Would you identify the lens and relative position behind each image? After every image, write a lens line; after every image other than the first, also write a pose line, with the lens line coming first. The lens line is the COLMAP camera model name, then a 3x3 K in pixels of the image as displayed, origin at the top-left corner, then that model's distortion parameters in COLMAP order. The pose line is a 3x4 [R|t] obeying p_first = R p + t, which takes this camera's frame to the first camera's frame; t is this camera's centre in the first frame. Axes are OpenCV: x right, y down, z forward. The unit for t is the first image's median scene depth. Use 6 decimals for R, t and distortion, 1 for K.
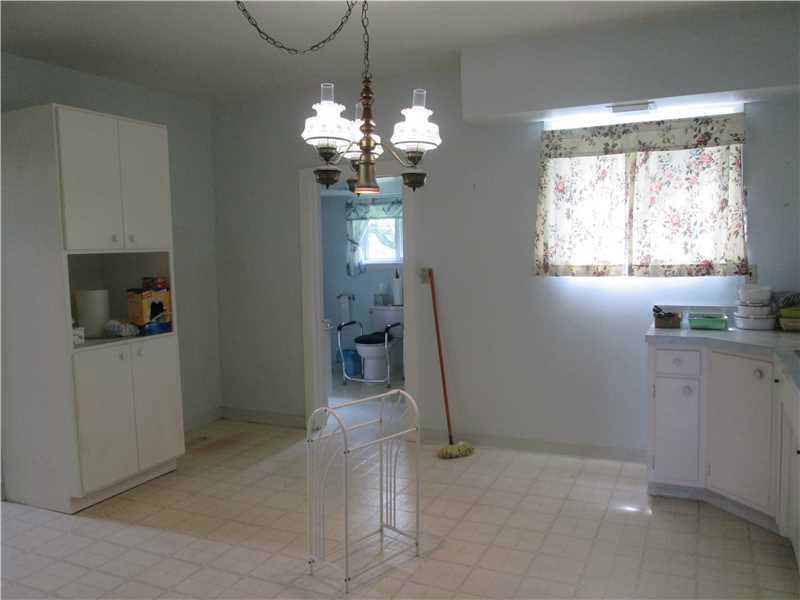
lens RADIAL K [[680.6, 0, 400.0], [0, 680.6, 300.0], [0, 0, 1]] dist [-0.007641, 0.017798]
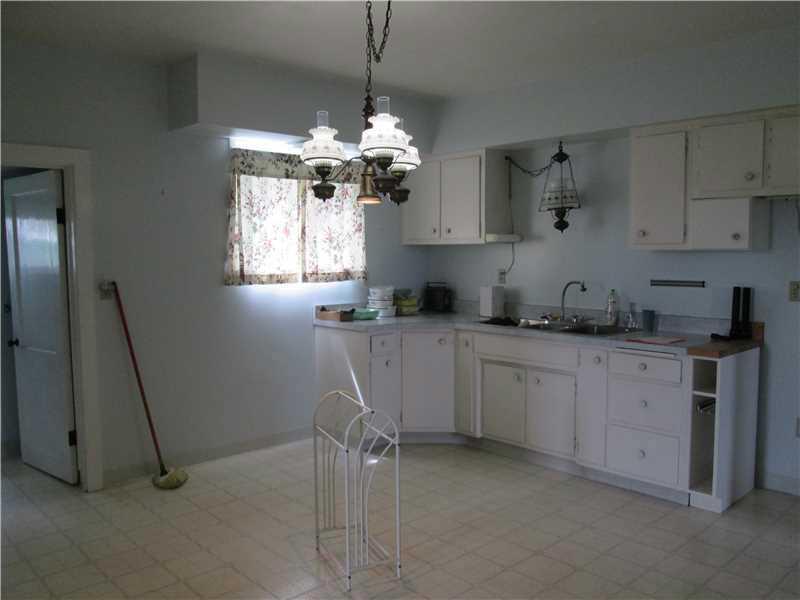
lens RADIAL K [[680.6, 0, 400.0], [0, 680.6, 300.0], [0, 0, 1]] dist [-0.007641, 0.017798]
pose [[0.382133, -0.045197, 0.923002, -0.708532], [0.073190, 0.997146, 0.018527, -0.014416], [-0.921205, 0.060475, 0.384350, 0.388754]]
